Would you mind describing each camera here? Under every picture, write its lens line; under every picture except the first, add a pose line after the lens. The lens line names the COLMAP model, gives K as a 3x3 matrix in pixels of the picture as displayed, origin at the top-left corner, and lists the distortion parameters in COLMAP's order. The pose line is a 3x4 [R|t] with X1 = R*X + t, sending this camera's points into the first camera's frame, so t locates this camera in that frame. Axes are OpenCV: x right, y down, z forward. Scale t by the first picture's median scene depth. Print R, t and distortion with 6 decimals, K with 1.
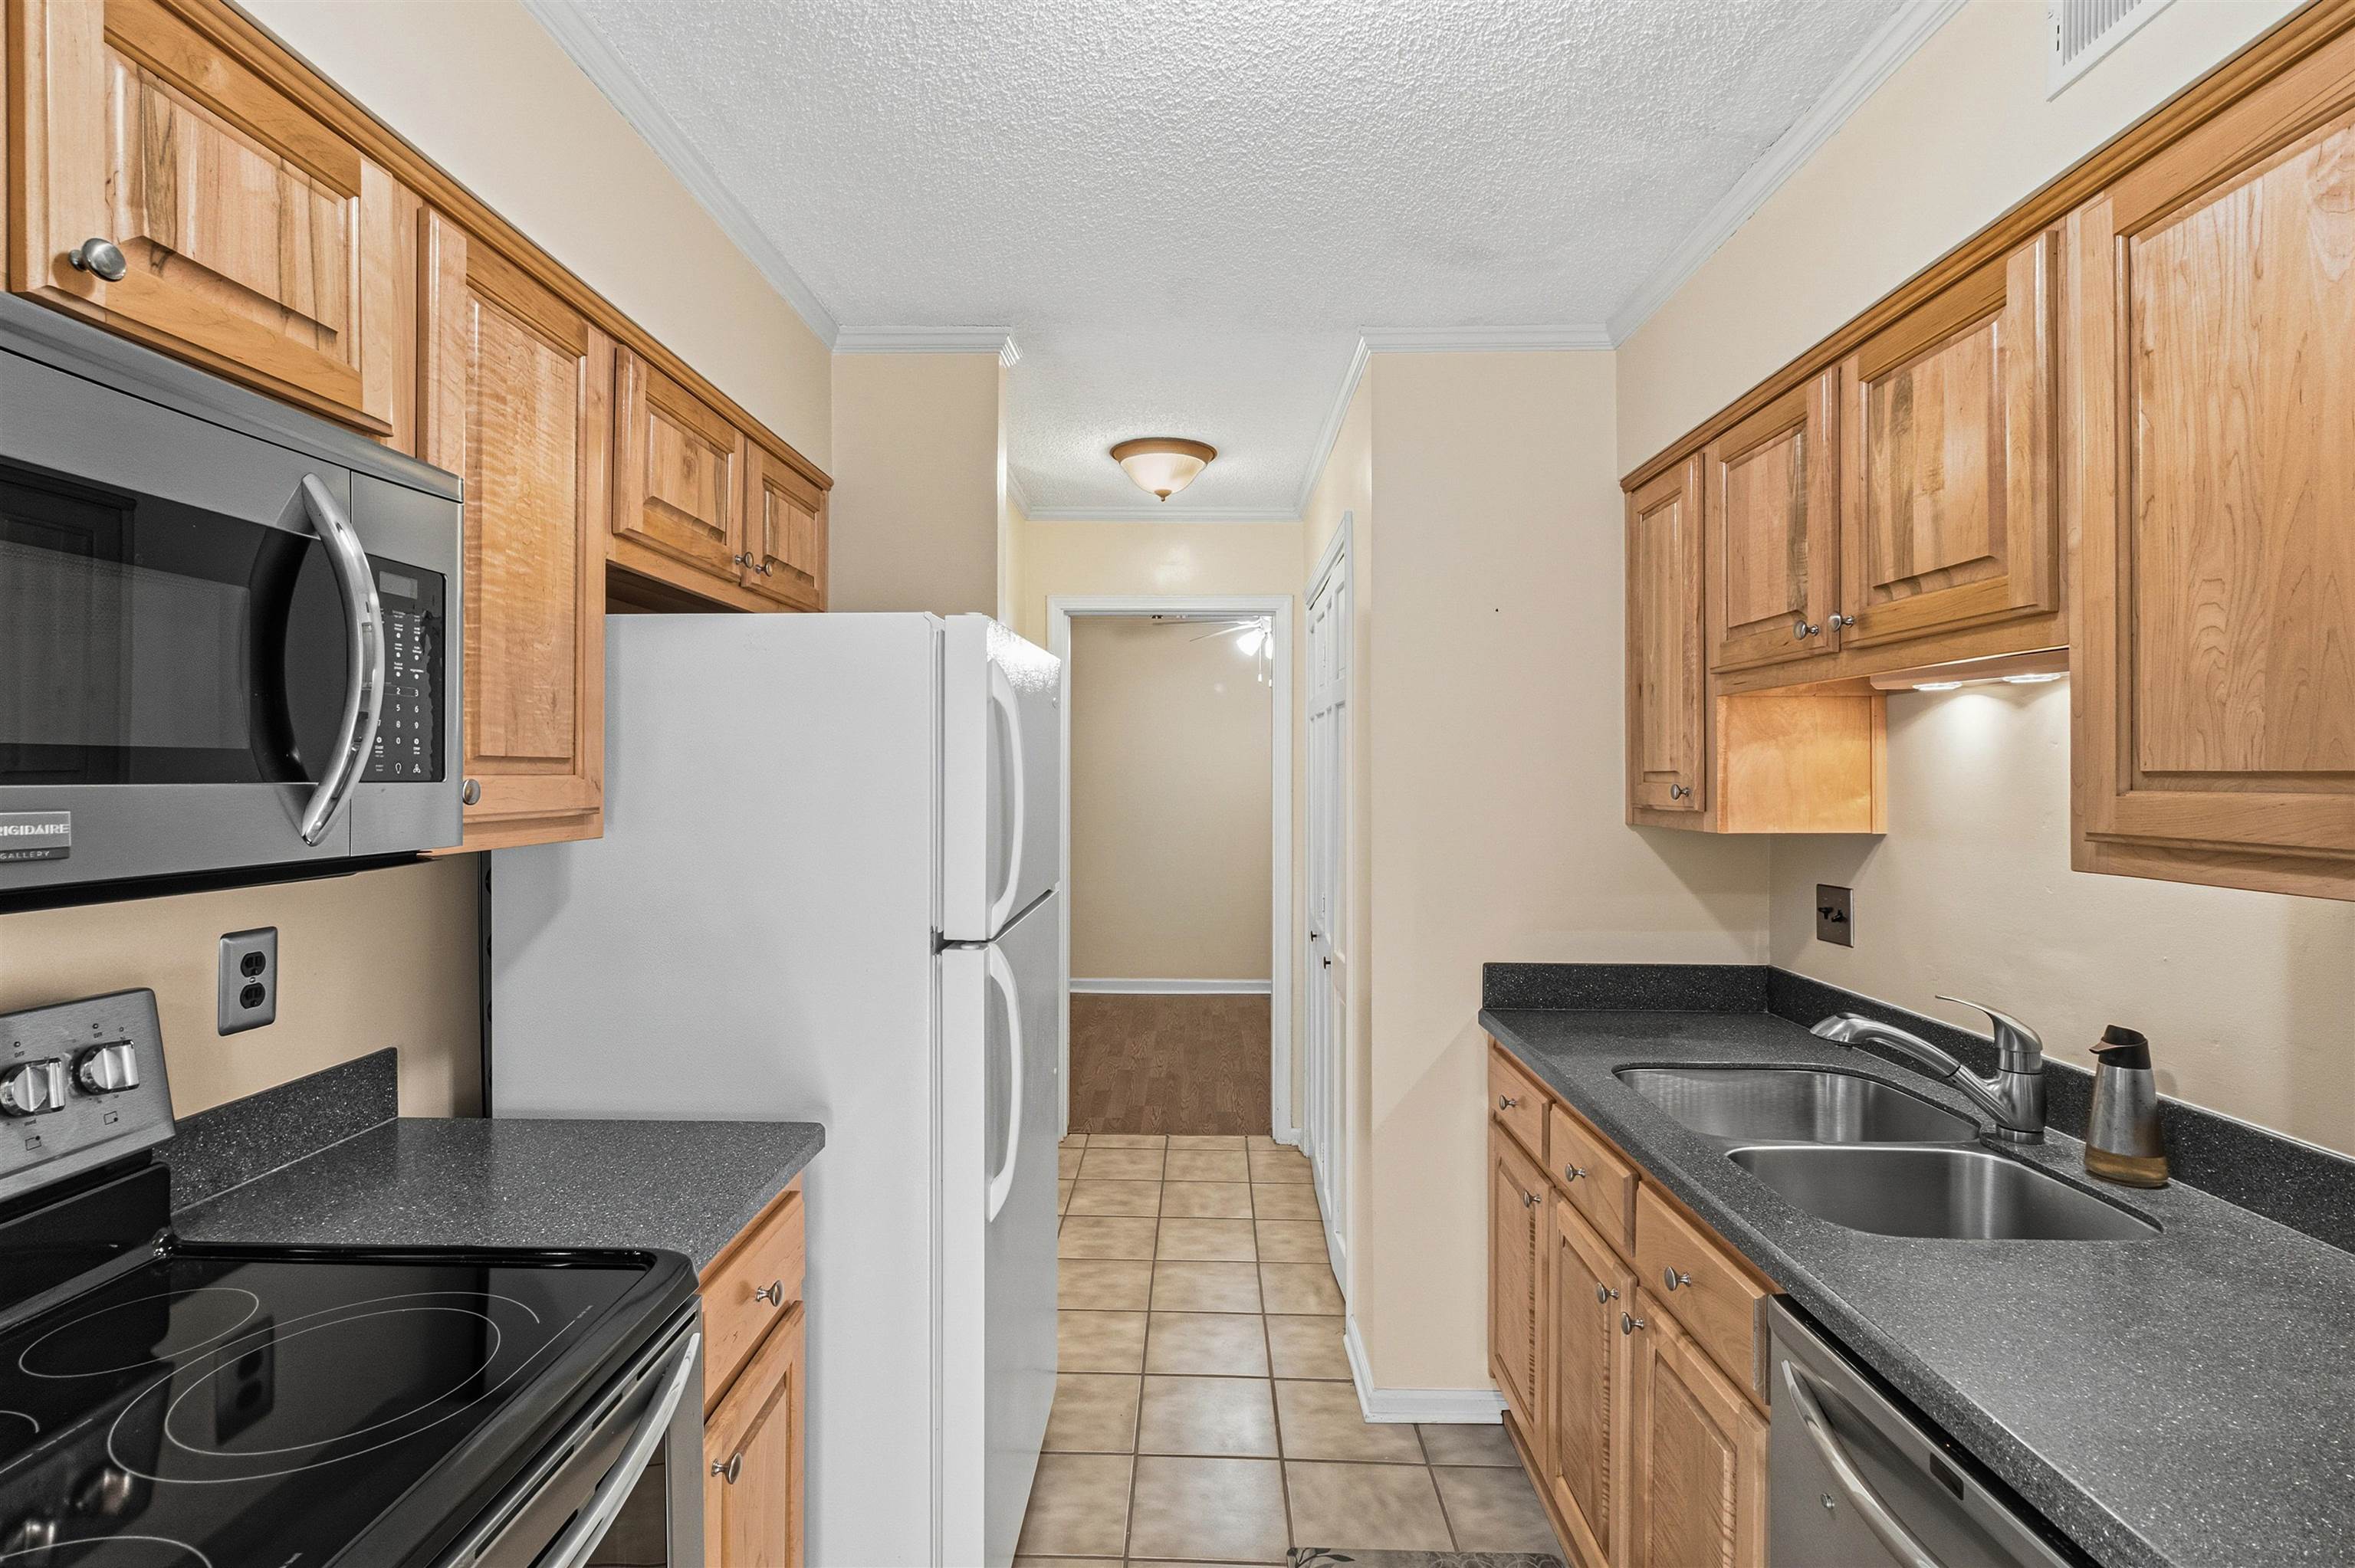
lens RADIAL K [[1090.1, 0, 1181.2], [0, 1090.1, 774.7], [0, 0, 1]] dist [0.003626, -0.001145]
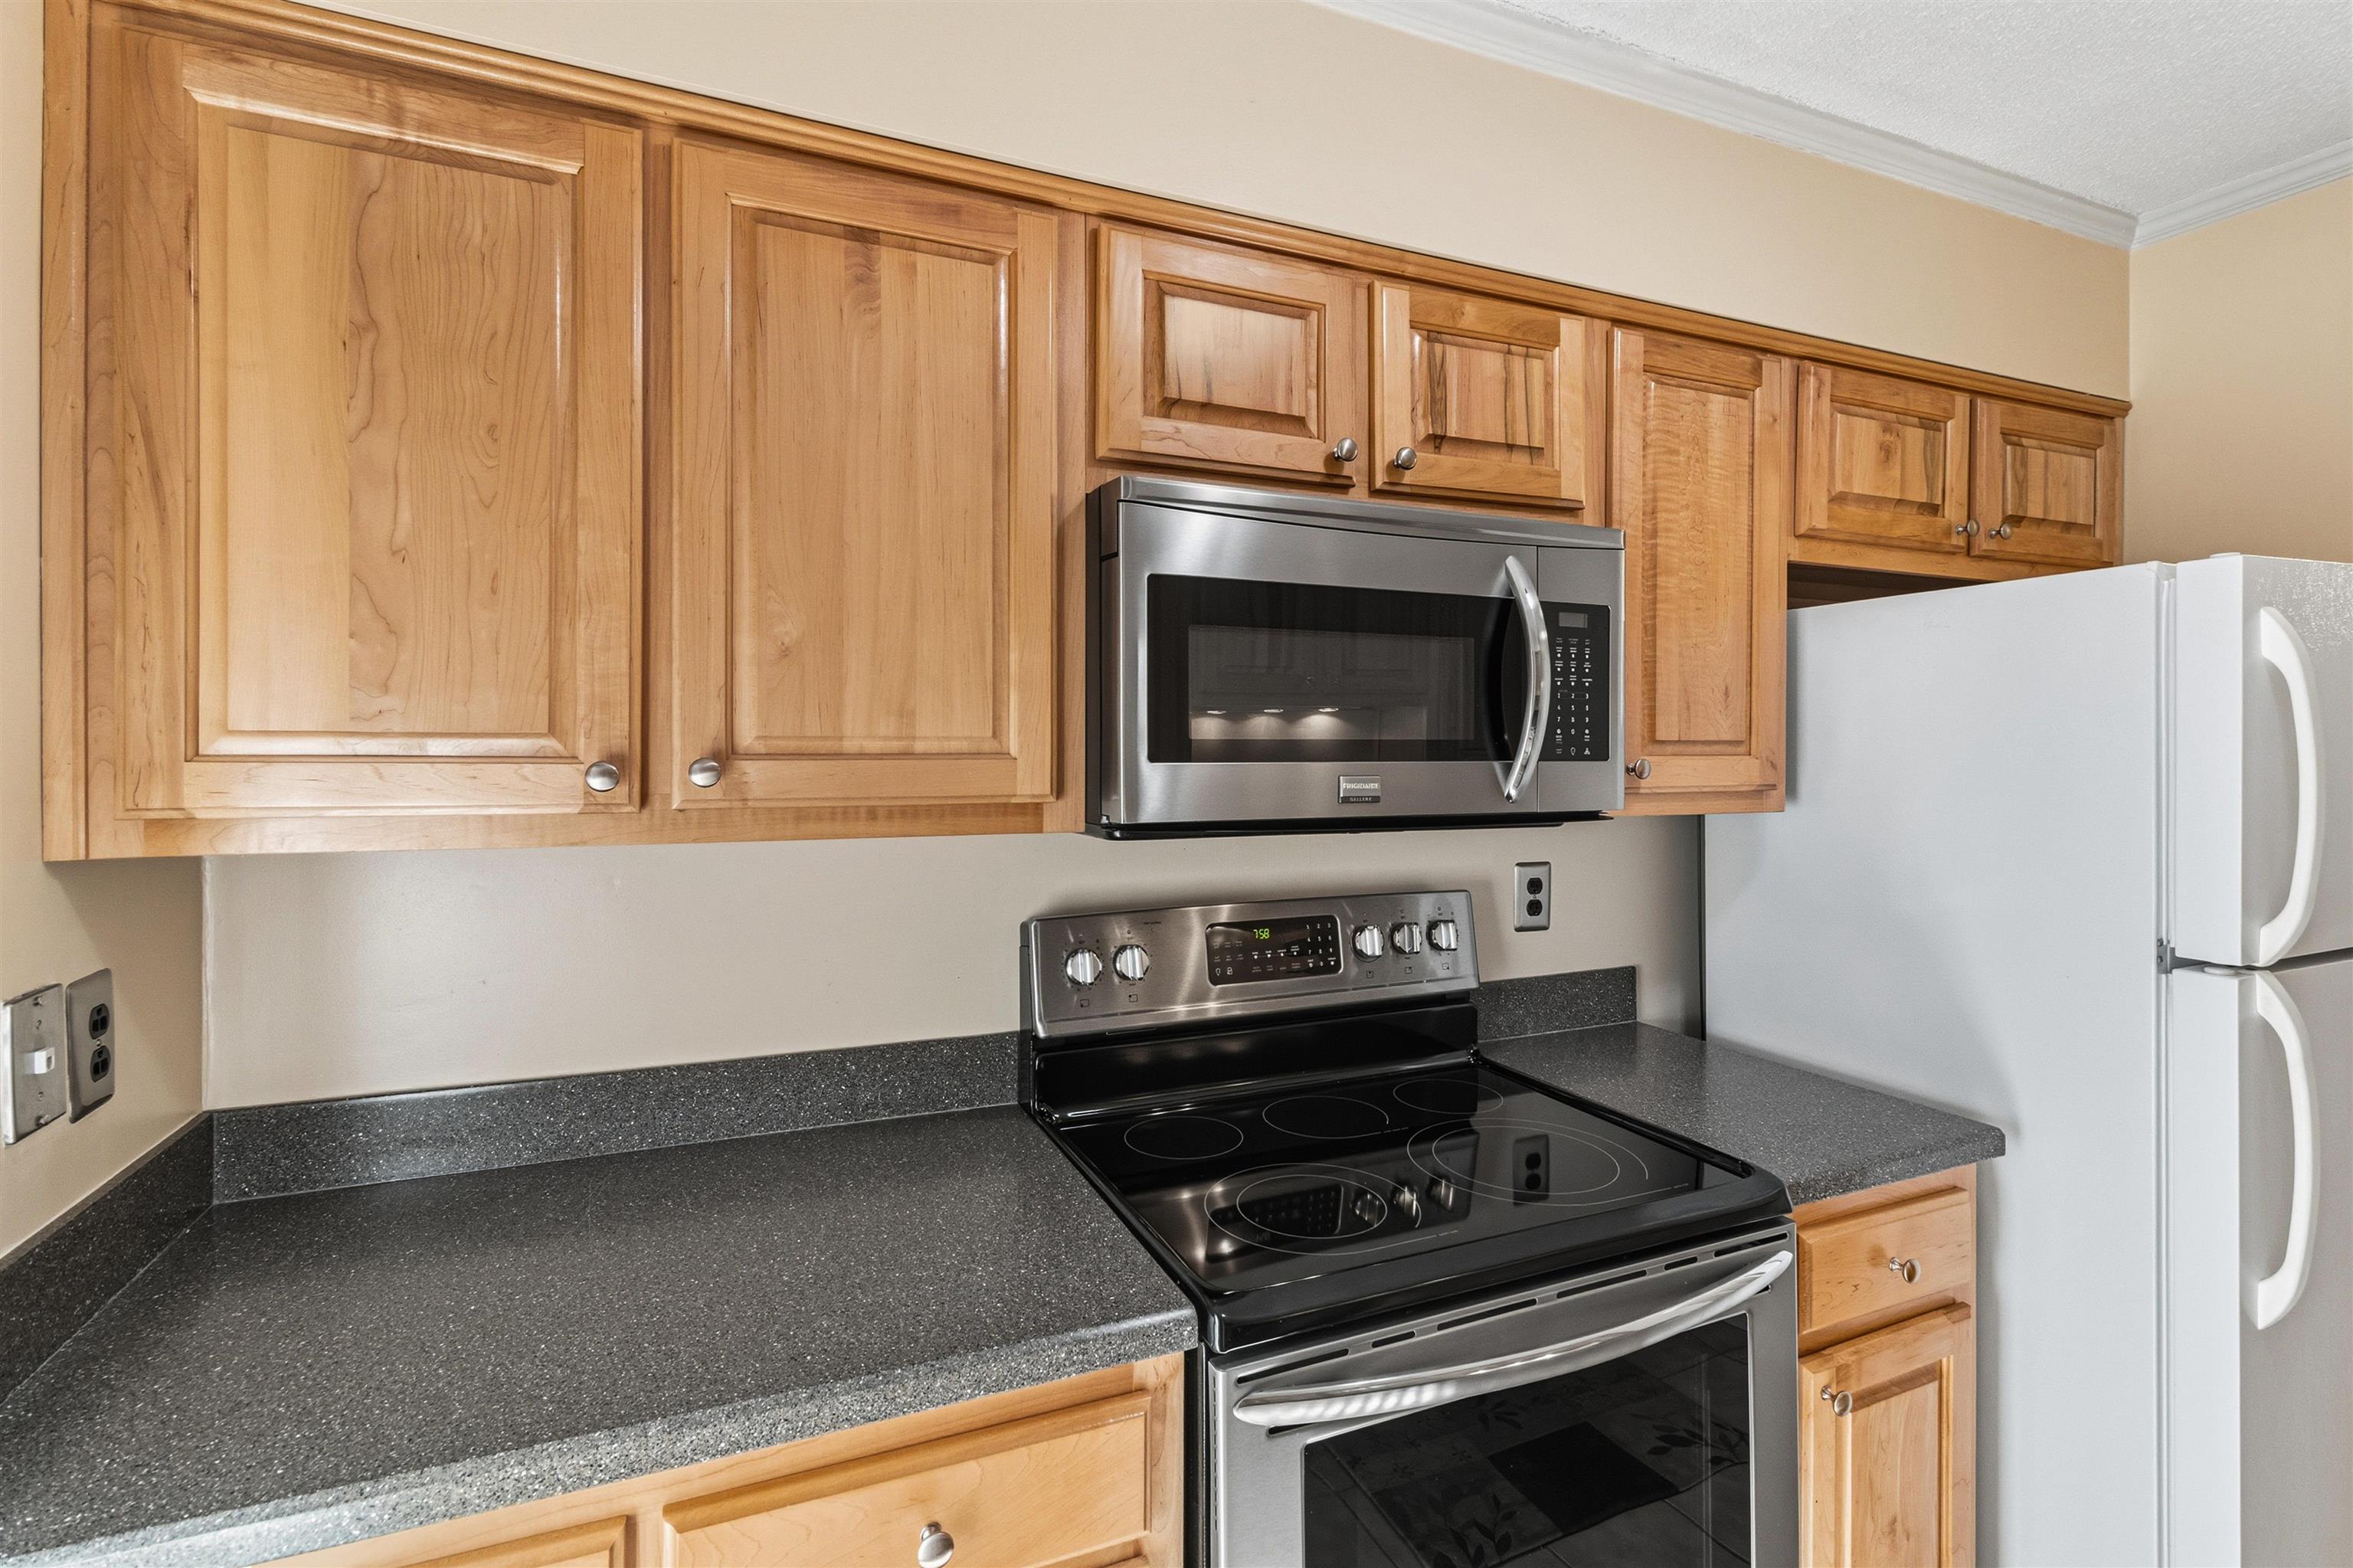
lens RADIAL K [[1089.4, 0, 1181.7], [0, 1089.4, 769.4], [0, 0, 1]] dist [0.003626, -0.001145]
pose [[0.427595, 0.015232, -0.903842, 0.263496], [-0.000166, 0.999859, 0.016772, -0.004600], [0.903970, -0.007022, 0.427537, -0.039153]]
